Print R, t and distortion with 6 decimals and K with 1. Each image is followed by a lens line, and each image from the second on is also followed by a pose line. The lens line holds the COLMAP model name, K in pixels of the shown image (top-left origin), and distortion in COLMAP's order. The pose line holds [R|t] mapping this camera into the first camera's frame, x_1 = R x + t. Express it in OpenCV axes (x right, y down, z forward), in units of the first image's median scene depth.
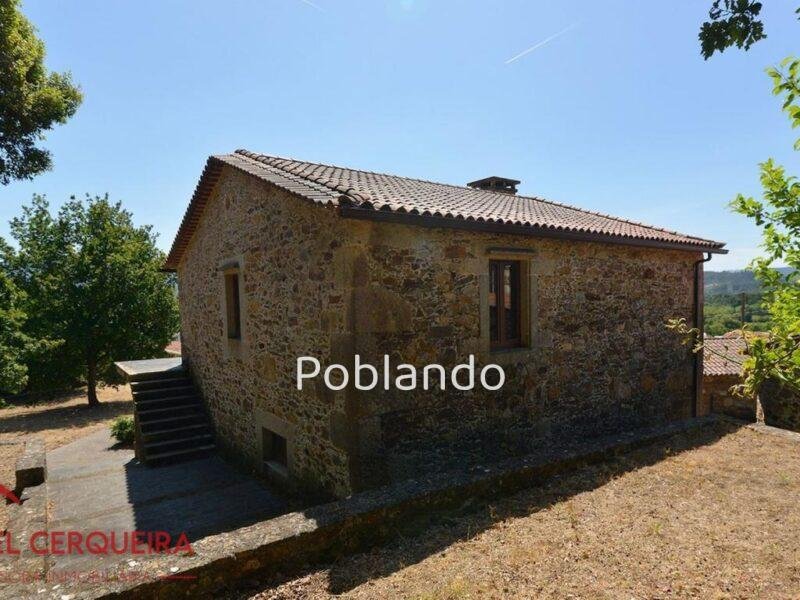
lens RADIAL K [[563.2, 0, 406.7], [0, 563.2, 304.0], [0, 0, 1]] dist [-0.030048, 0.001413]
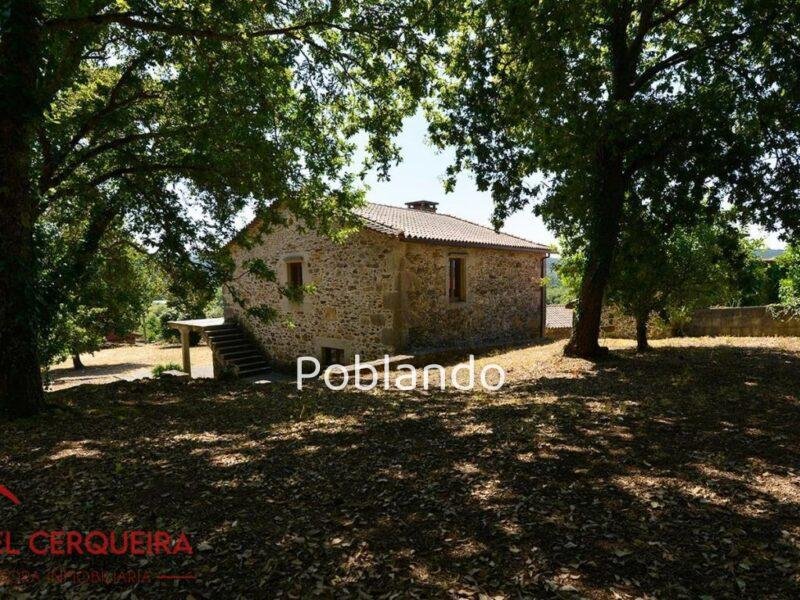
lens RADIAL K [[563.2, 0, 395.8], [0, 563.2, 292.7], [0, 0, 1]] dist [-0.030048, 0.001413]
pose [[0.977531, -0.000377, 0.210792, -0.458736], [-0.001666, 0.999953, 0.009517, 0.027526], [-0.210786, -0.009654, 0.977485, -0.944647]]
